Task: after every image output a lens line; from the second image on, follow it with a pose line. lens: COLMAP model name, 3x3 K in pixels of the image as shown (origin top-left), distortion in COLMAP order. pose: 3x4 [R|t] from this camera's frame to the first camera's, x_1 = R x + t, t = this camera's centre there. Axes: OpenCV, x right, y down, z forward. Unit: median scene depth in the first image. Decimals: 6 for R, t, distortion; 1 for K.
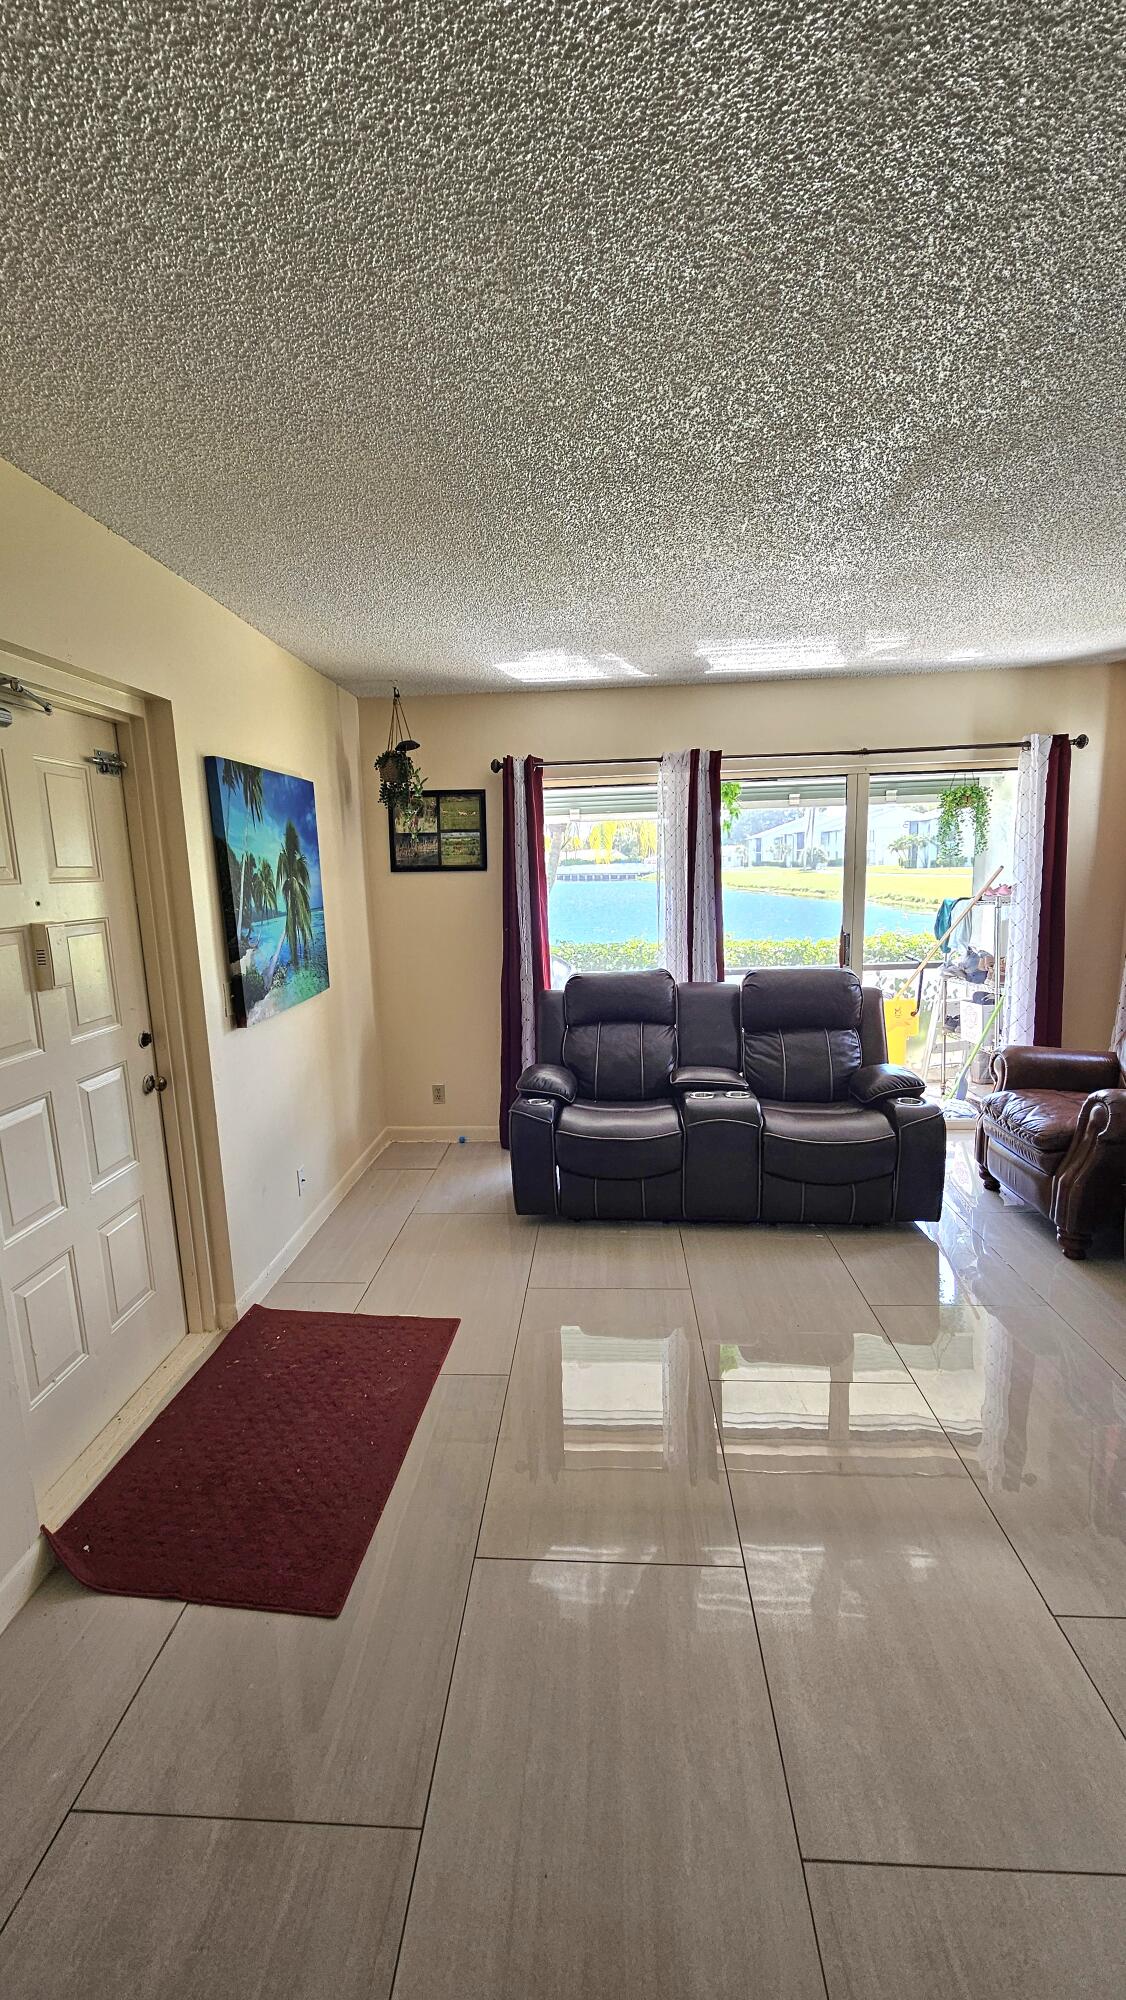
lens RADIAL K [[803.7, 0, 537.2], [0, 803.7, 1002.4], [0, 0, 1]] dist [-0.002311, 0.000789]
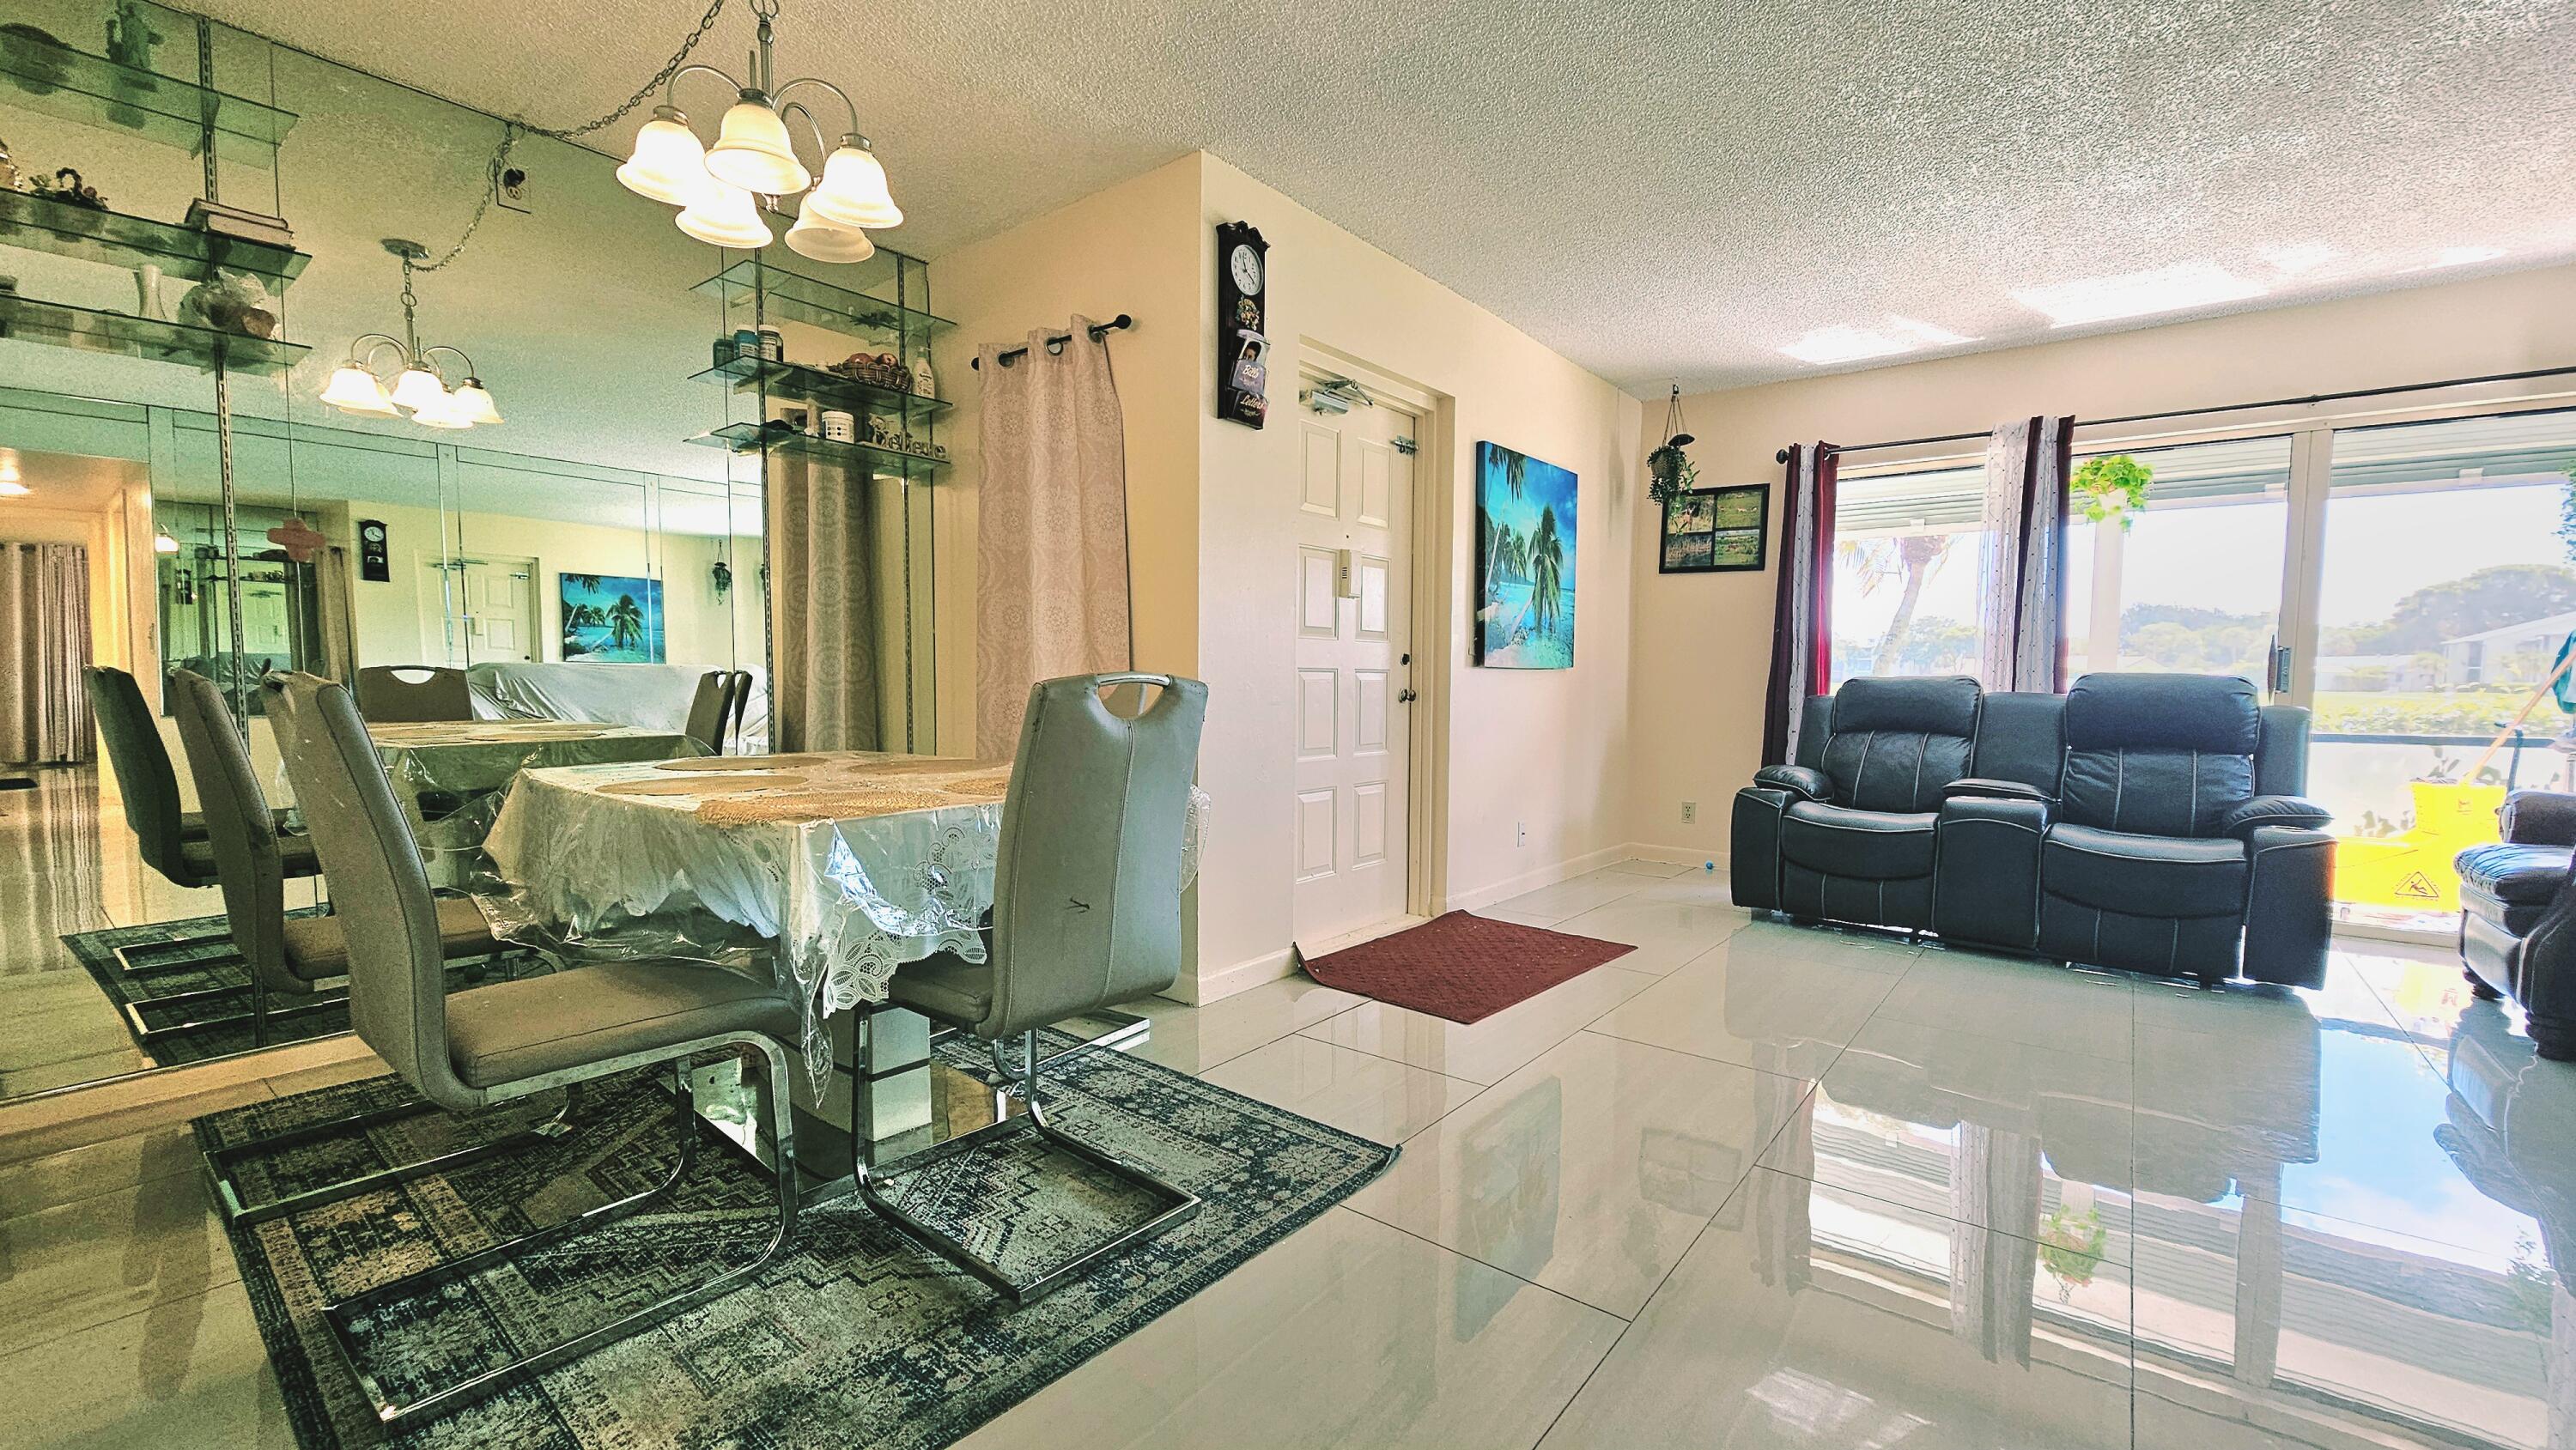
lens RADIAL K [[1035.1, 0, 1303.5], [0, 1035.1, 738.0], [0, 0, 1]] dist [-0.002311, 0.000789]
pose [[0.828076, 0.076776, -0.555334, 0.230380], [-0.132790, 0.989251, -0.061240, 0.224968], [0.544663, 0.124454, 0.829369, -0.332611]]
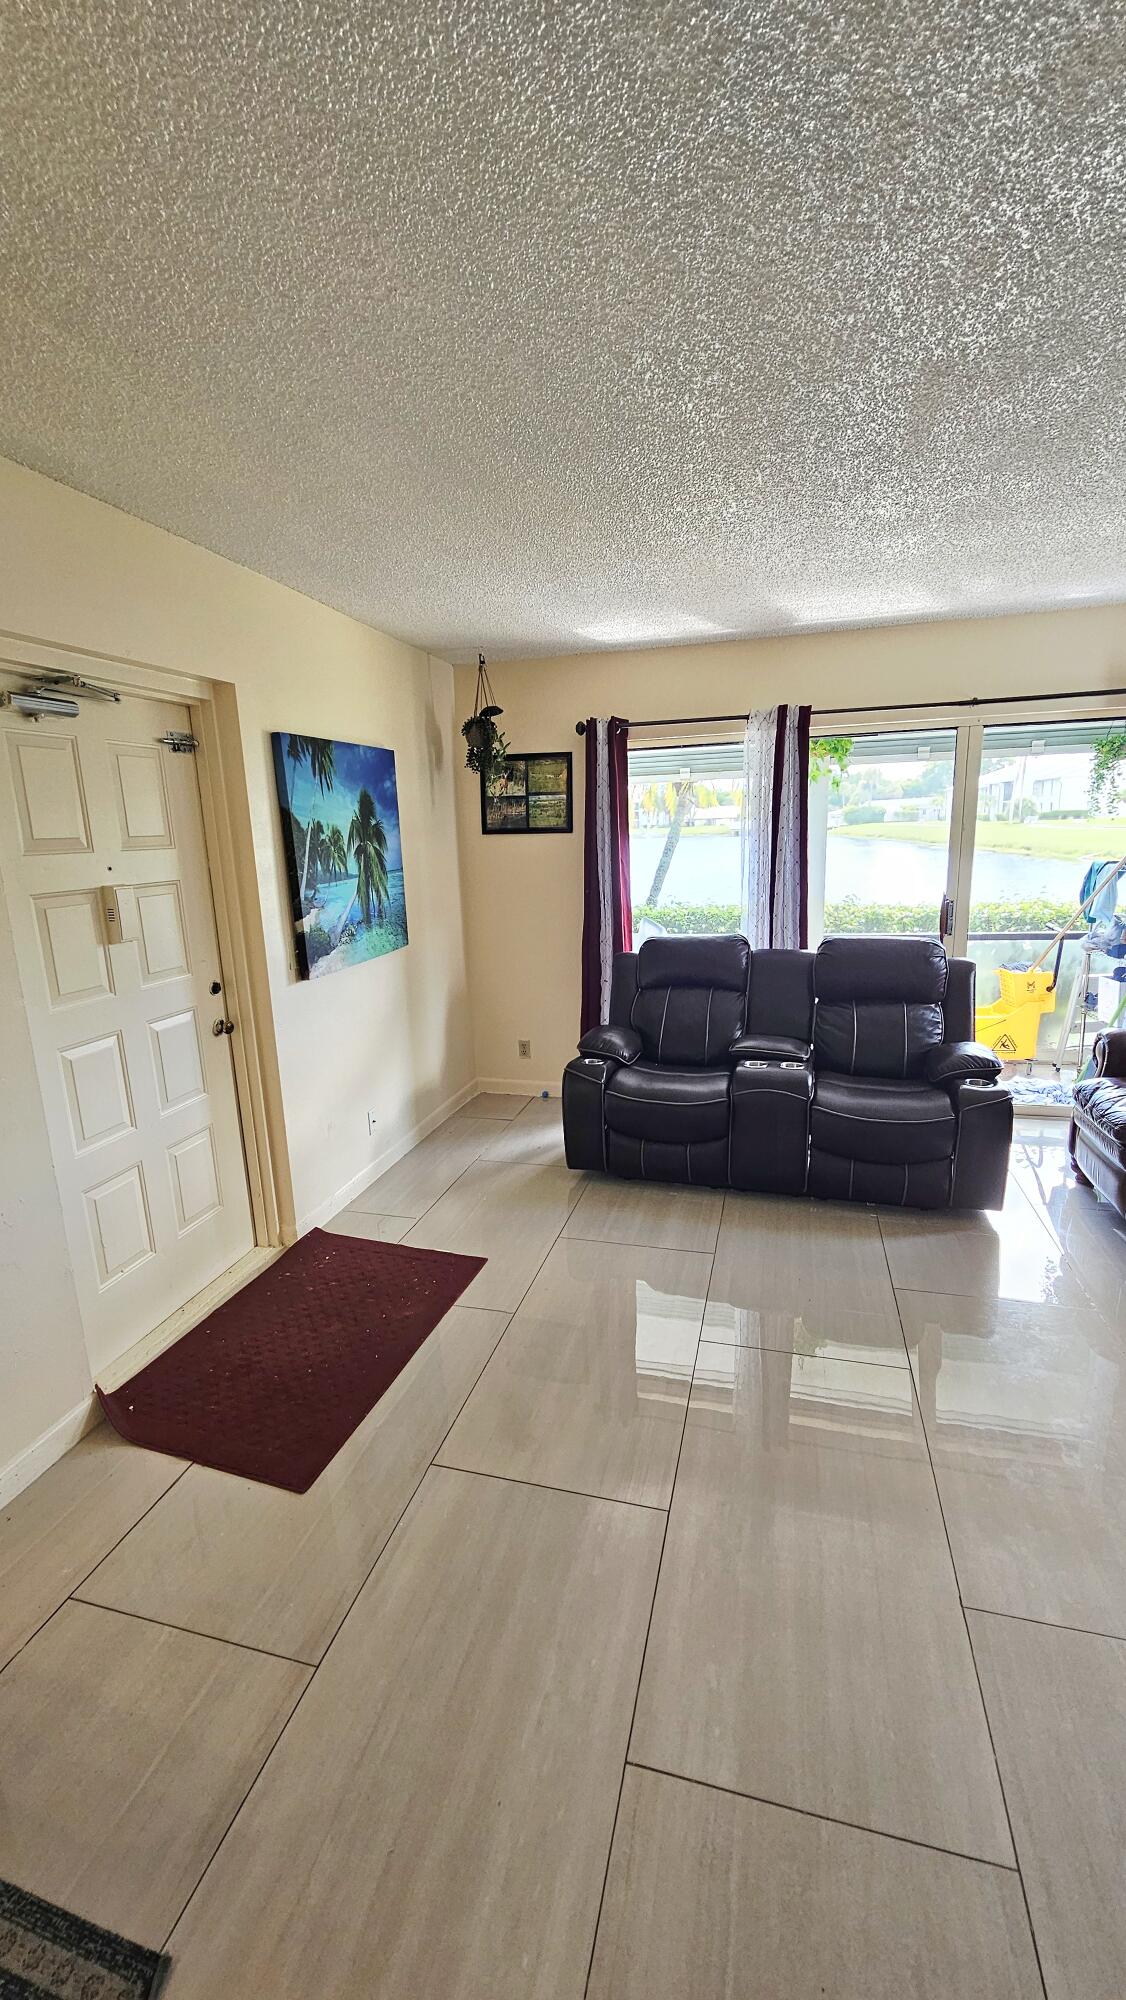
lens RADIAL K [[803.7, 0, 545.7], [0, 803.7, 1000.0], [0, 0, 1]] dist [-0.002311, 0.000789]
pose [[0.979168, 0.039781, -0.199118, 0.152002], [-0.029521, 0.998092, 0.054235, -0.009343], [0.200896, -0.047227, 0.978474, -0.015265]]
